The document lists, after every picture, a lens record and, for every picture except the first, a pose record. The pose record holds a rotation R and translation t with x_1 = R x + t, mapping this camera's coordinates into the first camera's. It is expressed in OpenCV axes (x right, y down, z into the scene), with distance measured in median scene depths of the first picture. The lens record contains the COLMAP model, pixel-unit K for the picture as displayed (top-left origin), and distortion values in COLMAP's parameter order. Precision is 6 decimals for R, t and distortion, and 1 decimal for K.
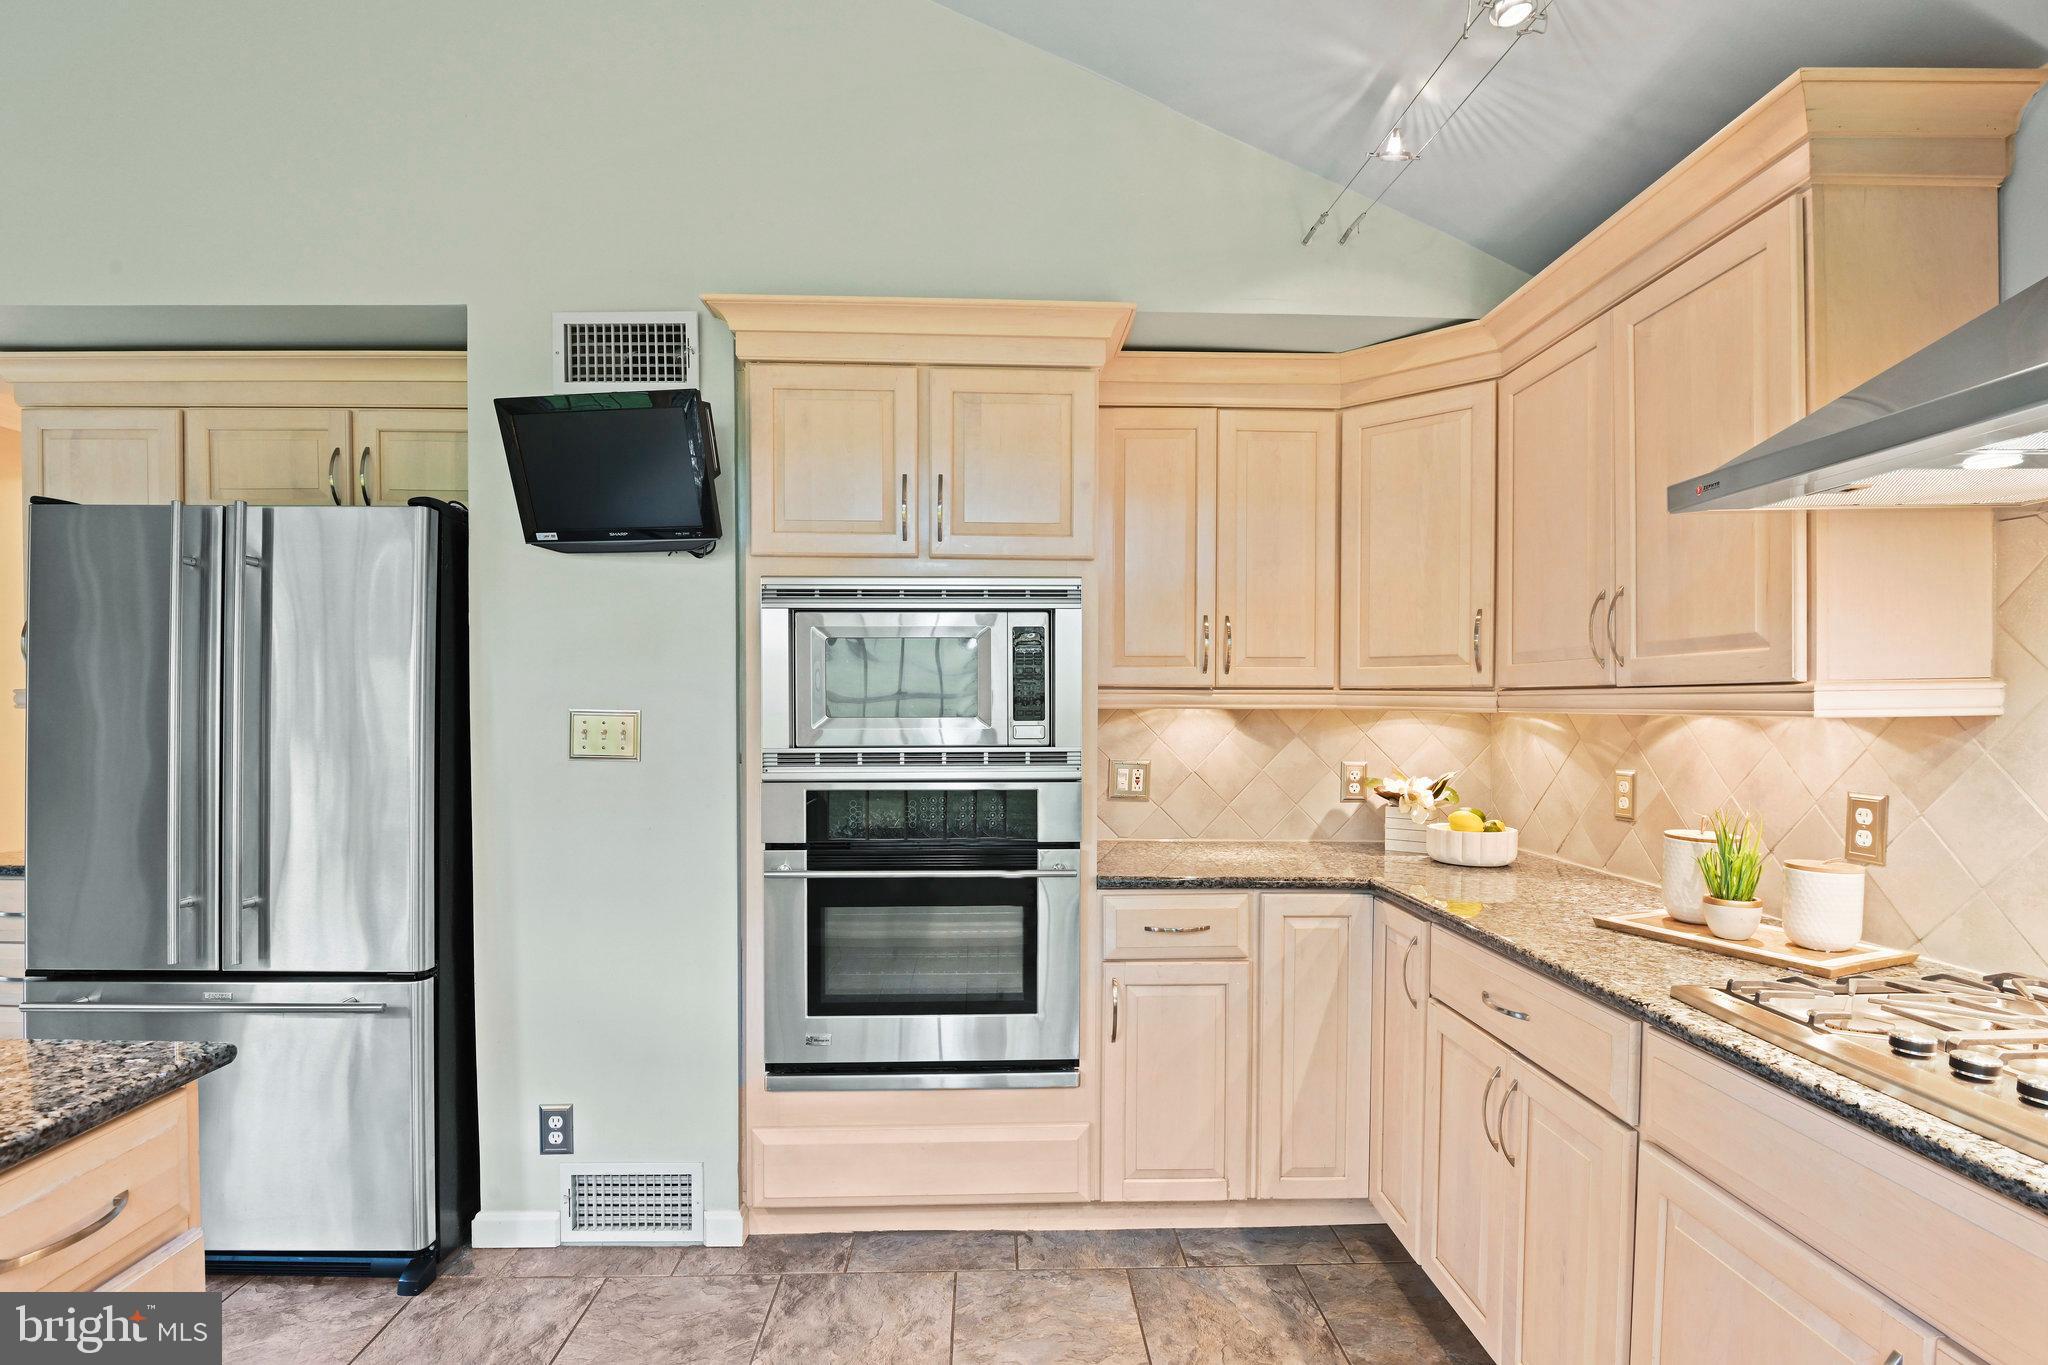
lens RADIAL K [[986.7, 0, 1031.7], [0, 986.7, 721.2], [0, 0, 1]] dist [-0.009501, -0.010141]
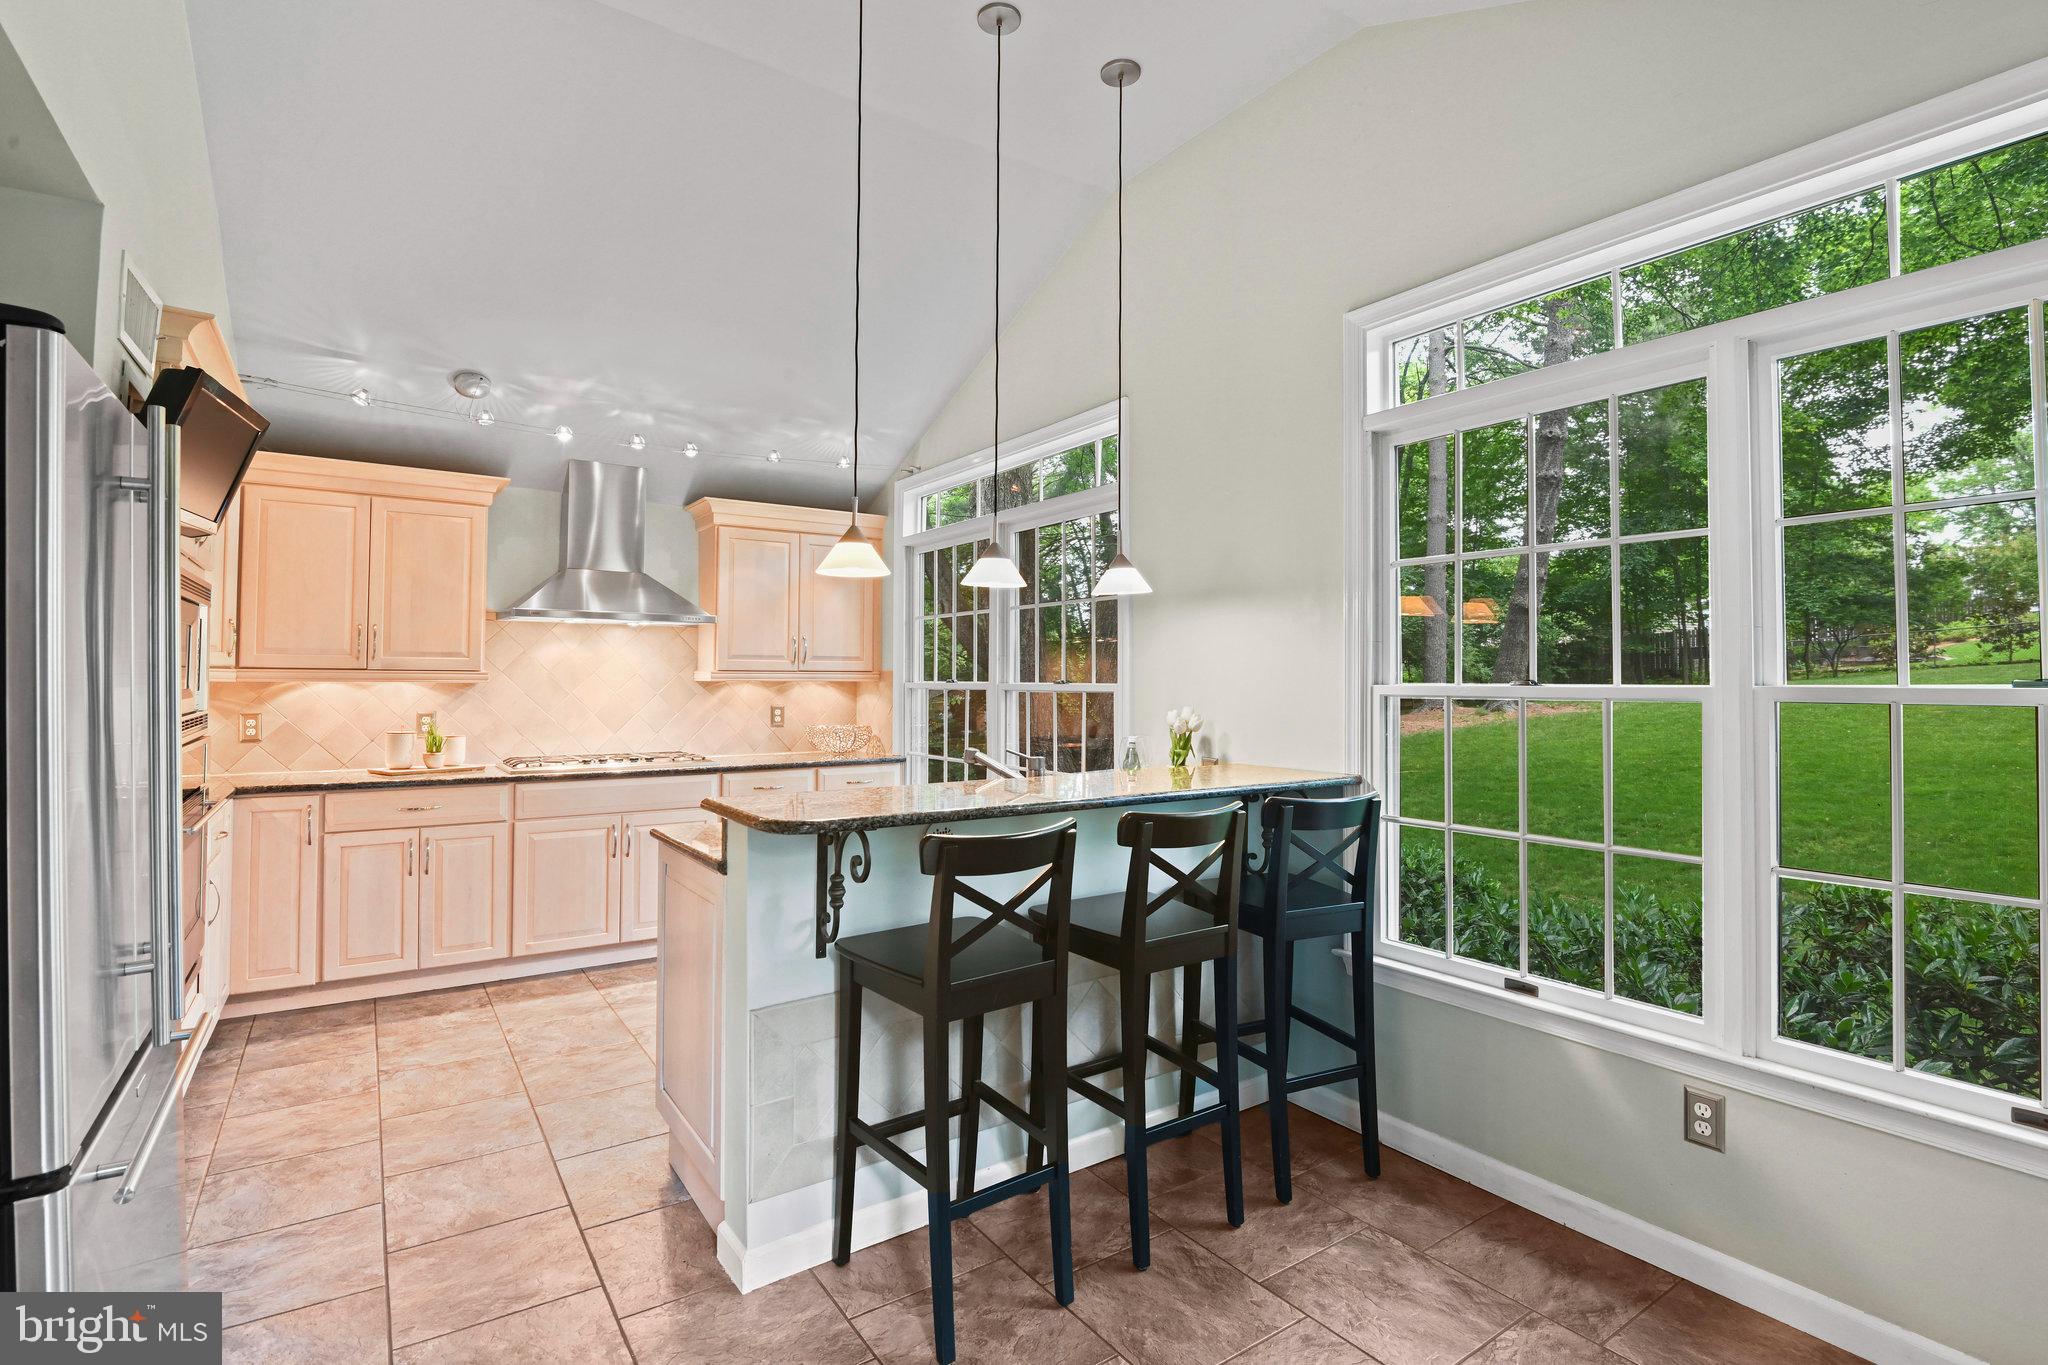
lens RADIAL K [[980.7, 0, 1029.2], [0, 980.7, 654.9], [0, 0, 1]] dist [-0.014258, -0.001204]
pose [[-0.534690, 0.014640, 0.844922, -1.679825], [0.006481, 0.999892, -0.013224, -0.024324], [-0.845023, -0.001595, -0.534727, 0.765992]]
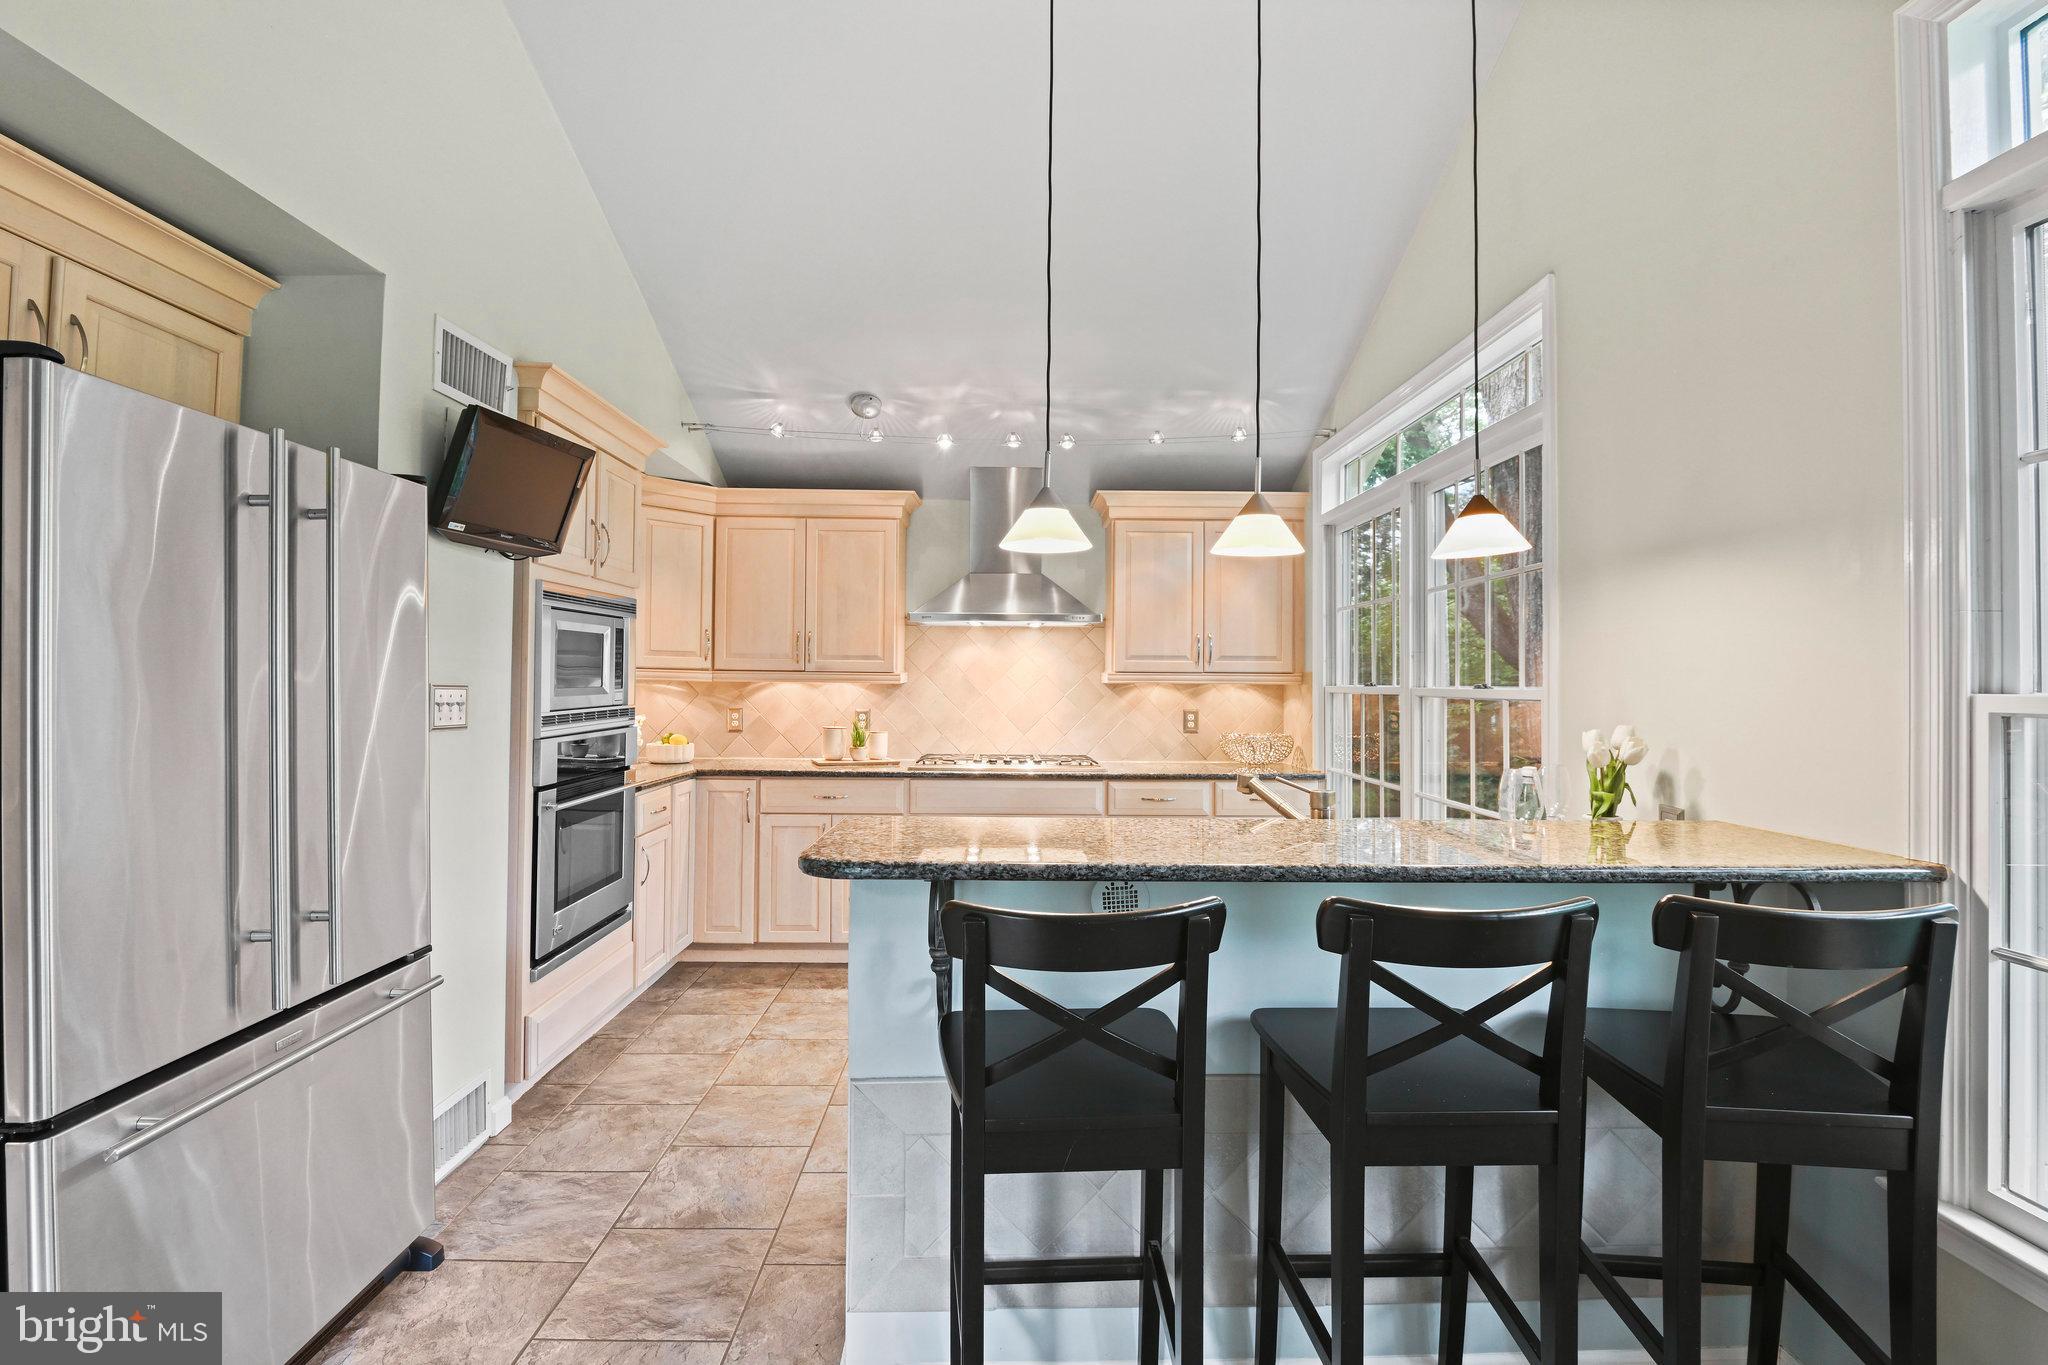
lens RADIAL K [[959.1, 0, 1011.1], [0, 959.1, 662.7], [0, 0, 1]] dist [-0.004081, -0.008607]
pose [[0.029411, 0.013309, 0.999479, -1.503329], [0.007654, 0.999879, -0.013539, -0.016627], [-0.999538, 0.008048, 0.029305, 0.344184]]
